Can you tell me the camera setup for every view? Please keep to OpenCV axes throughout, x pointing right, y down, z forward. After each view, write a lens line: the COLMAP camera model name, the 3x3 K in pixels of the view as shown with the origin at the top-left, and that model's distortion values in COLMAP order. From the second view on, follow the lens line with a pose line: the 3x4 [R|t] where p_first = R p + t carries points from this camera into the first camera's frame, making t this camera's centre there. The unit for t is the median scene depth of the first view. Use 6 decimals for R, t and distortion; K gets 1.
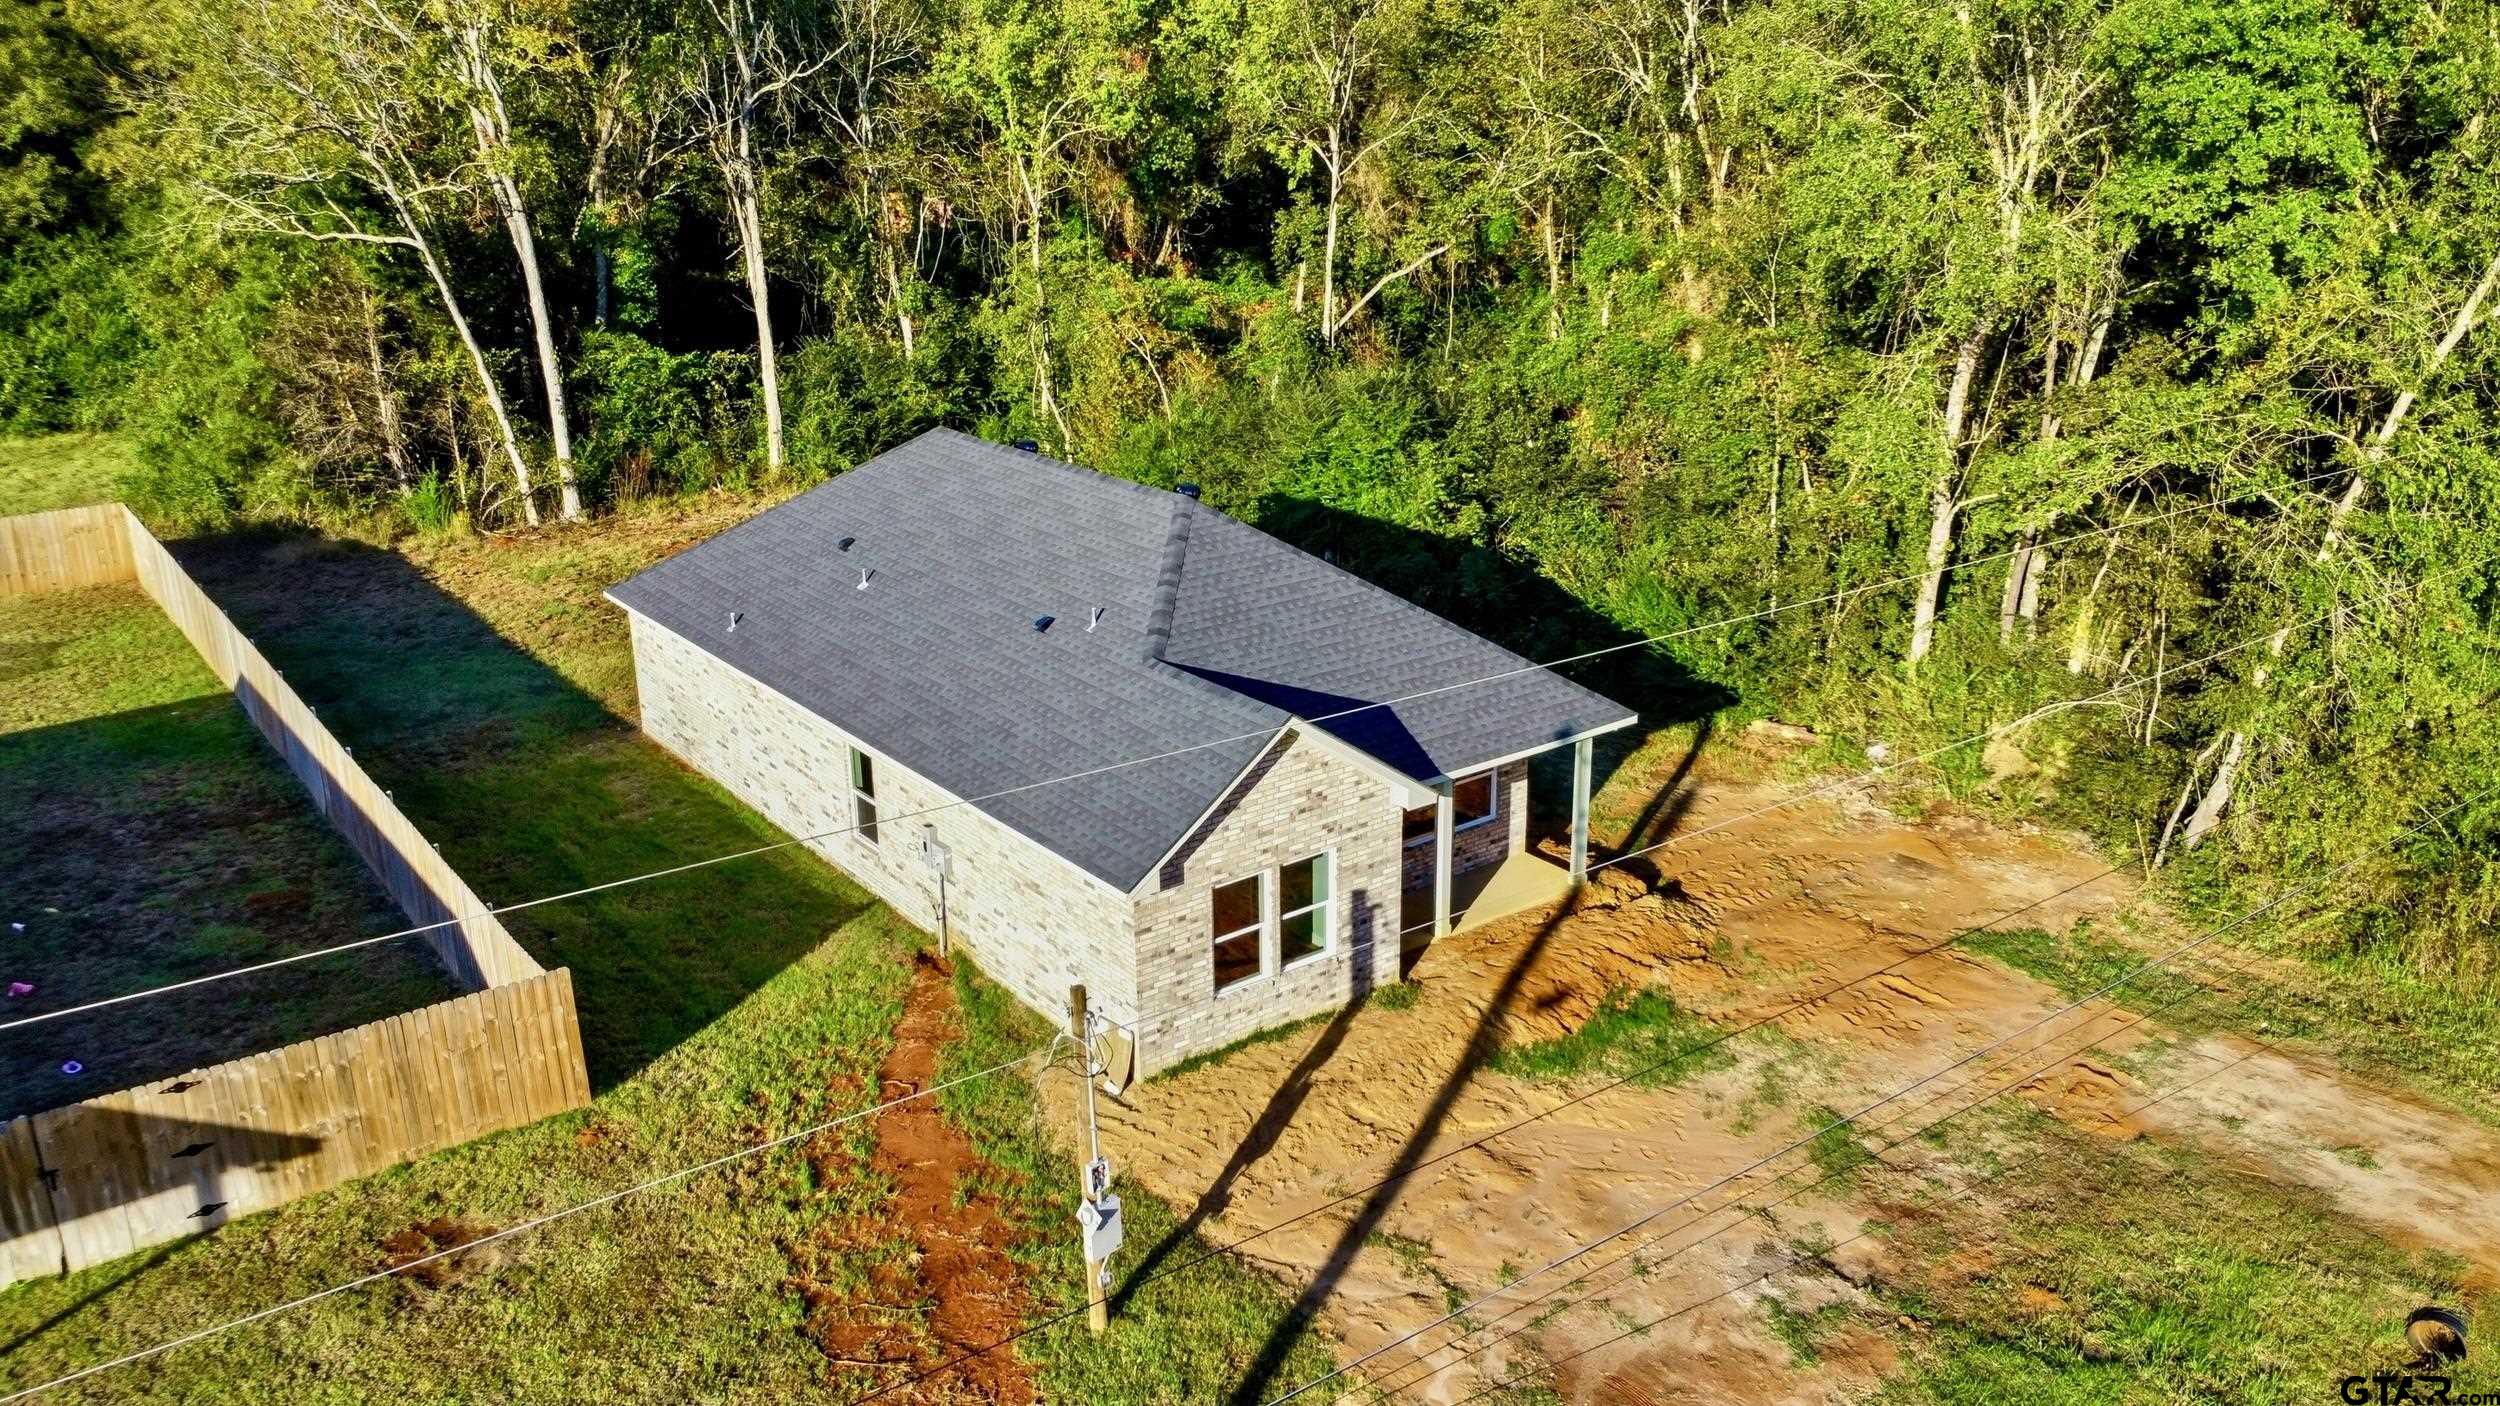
lens RADIAL K [[1889.4, 0, 1237.7], [0, 1889.4, 695.3], [0, 0, 1]] dist [0.009530, -0.011923]
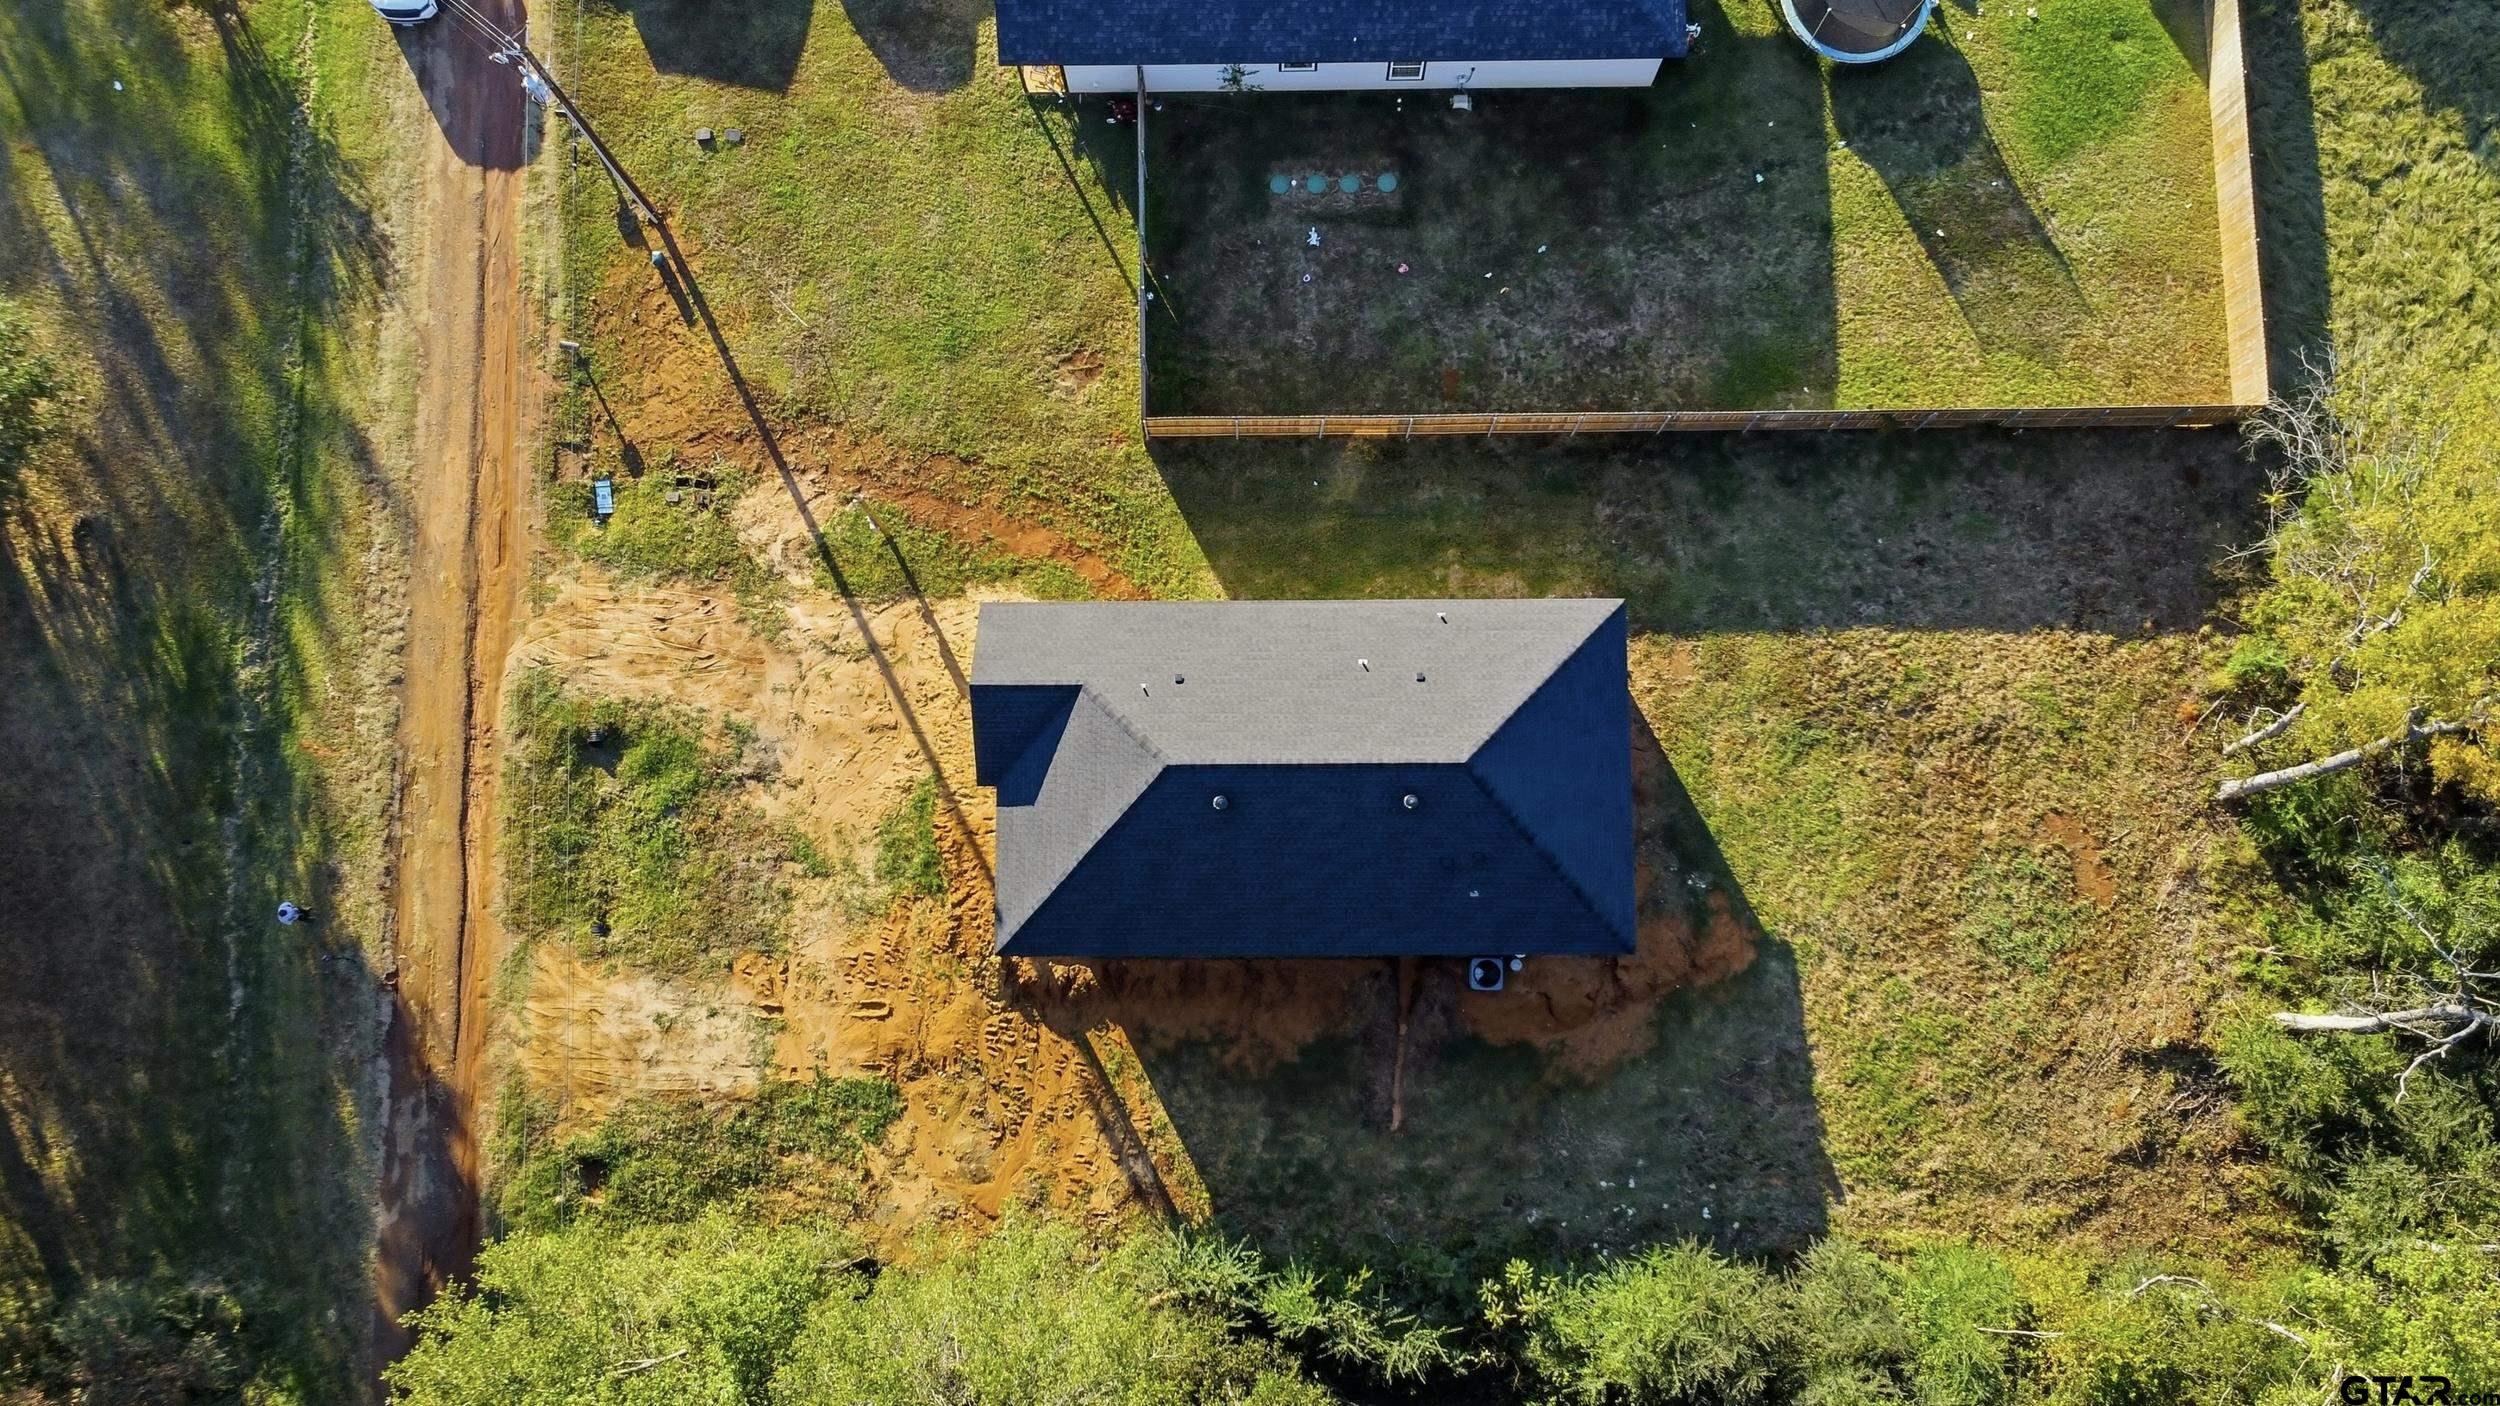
lens RADIAL K [[1889.4, 0, 1237.7], [0, 1889.4, 695.3], [0, 0, 1]] dist [0.009530, -0.011923]
pose [[-0.601504, 0.793728, -0.090494, 0.046383], [-0.232833, -0.065822, 0.970287, -1.976750], [0.764187, 0.604701, 0.224398, 0.699945]]
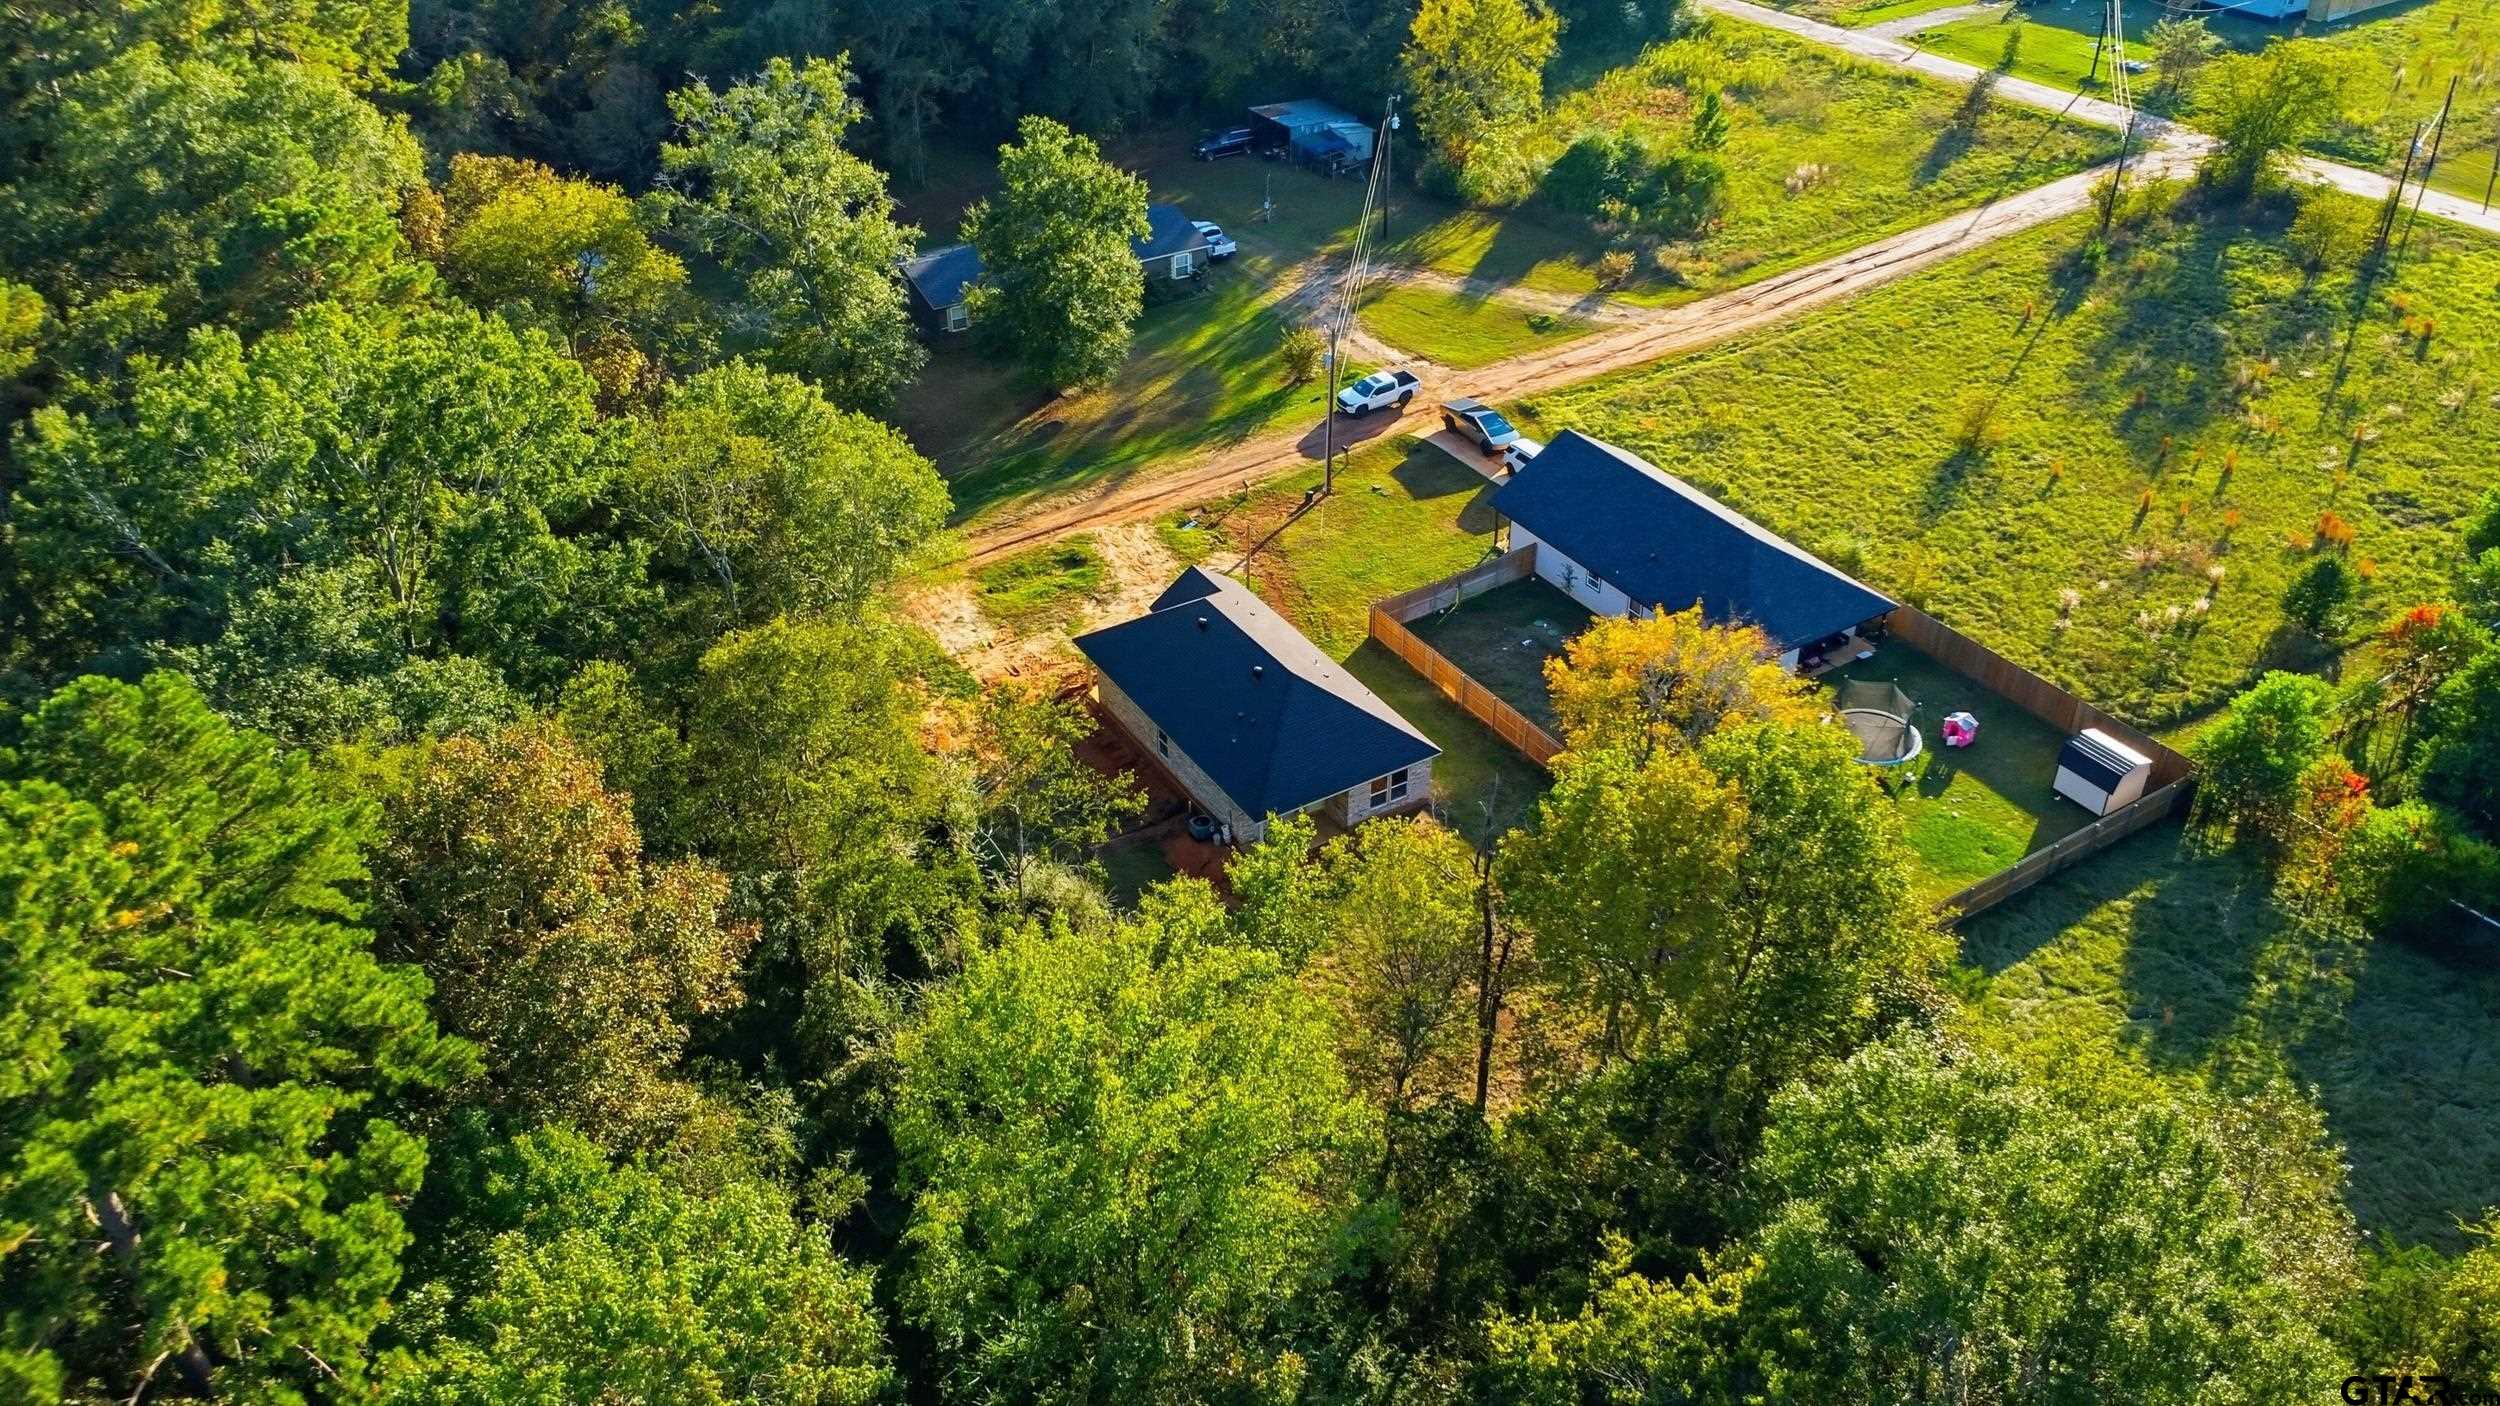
lens RADIAL K [[1889.4, 0, 1237.7], [0, 1889.4, 695.3], [0, 0, 1]] dist [0.009530, -0.011923]
pose [[-0.993868, -0.035445, 0.104735, -0.460308], [0.061245, 0.612171, 0.788350, -2.754045], [-0.092059, 0.789930, -0.606247, 3.367872]]
